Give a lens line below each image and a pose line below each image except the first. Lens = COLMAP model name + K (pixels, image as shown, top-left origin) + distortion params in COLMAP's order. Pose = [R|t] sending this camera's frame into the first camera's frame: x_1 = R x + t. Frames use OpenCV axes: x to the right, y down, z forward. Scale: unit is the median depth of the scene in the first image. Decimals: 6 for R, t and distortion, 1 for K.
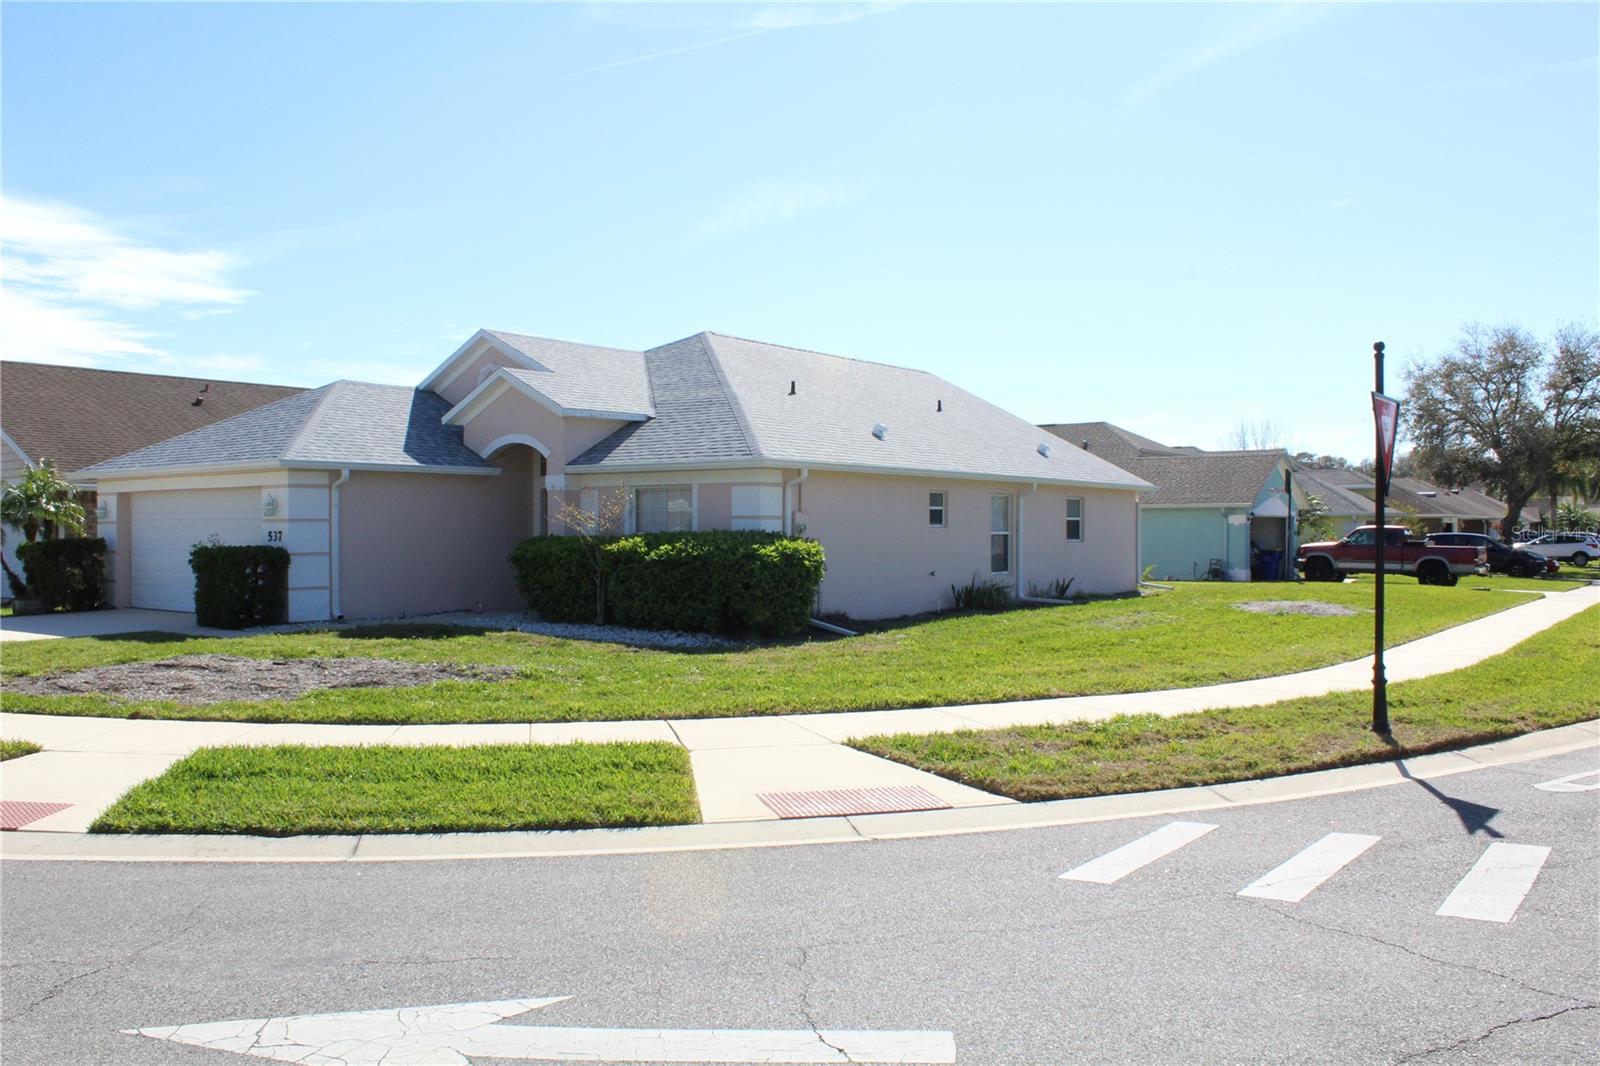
lens RADIAL K [[1311.0, 0, 800.0], [0, 1311.0, 533.0], [0, 0, 1]] dist [-0.008973, -0.001767]
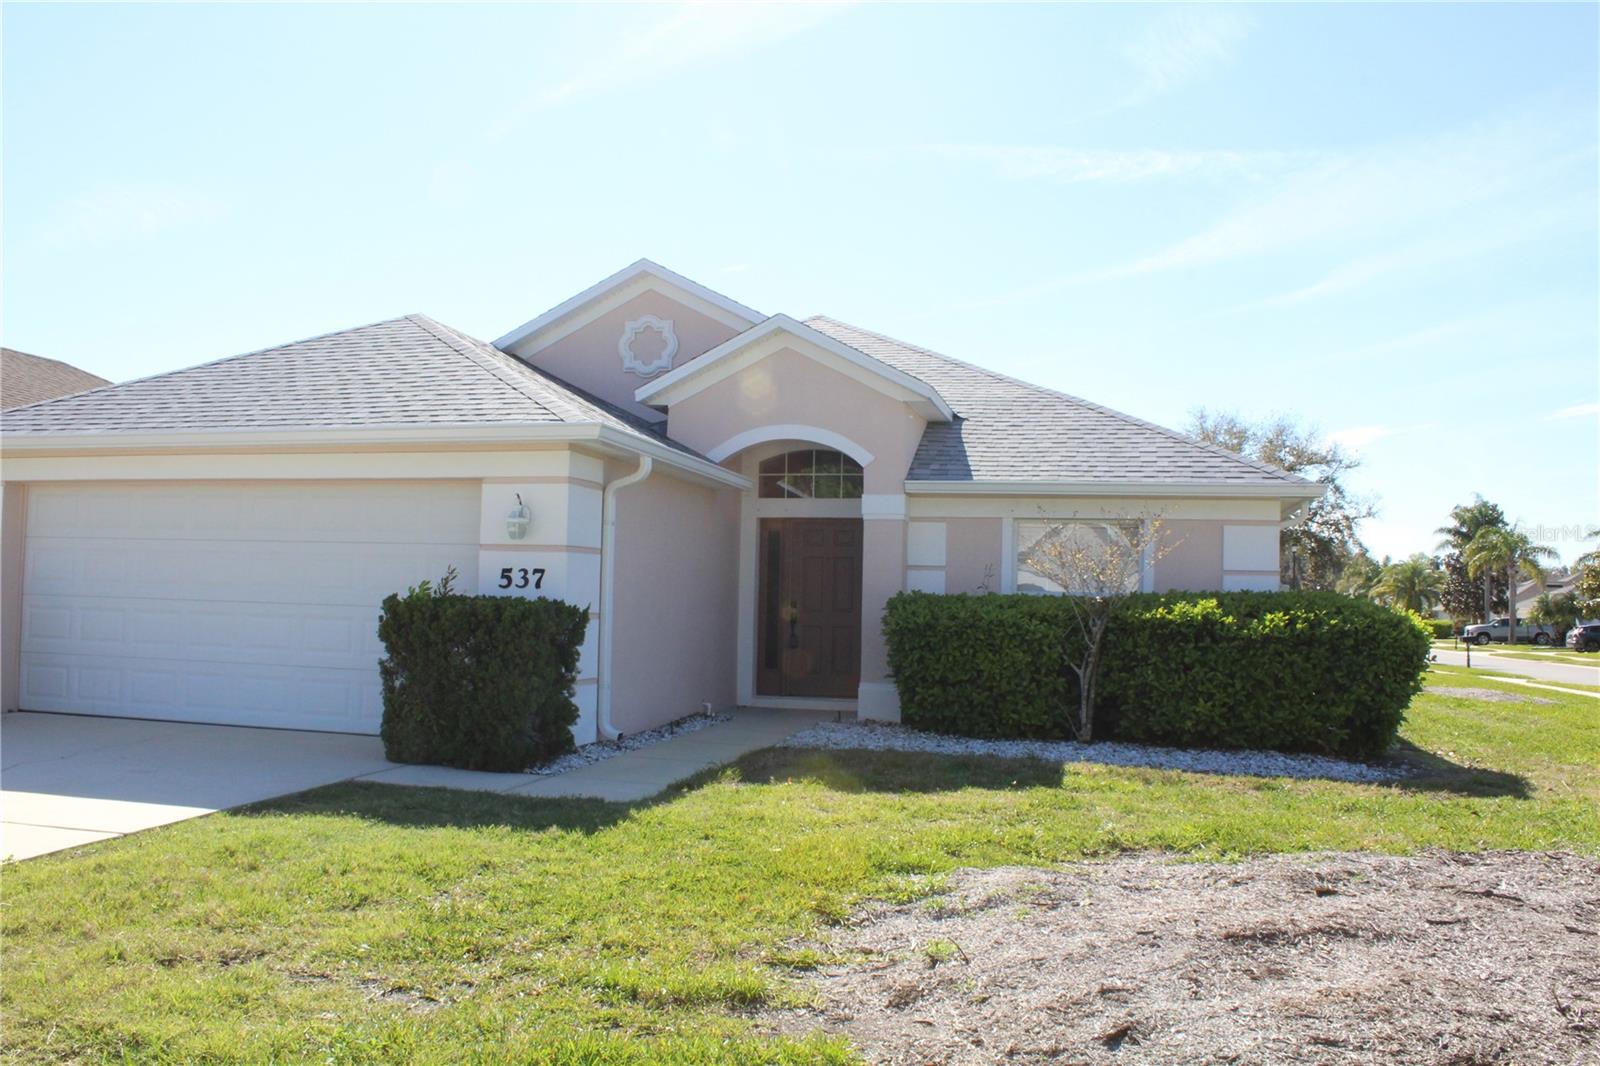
lens RADIAL K [[1311.0, 0, 800.0], [0, 1311.0, 533.0], [0, 0, 1]] dist [-0.008973, -0.001767]
pose [[0.913996, 0.047329, 0.402954, -0.507031], [-0.024009, 0.997742, -0.062731, 0.014314], [-0.405013, 0.047662, 0.913068, 0.491557]]
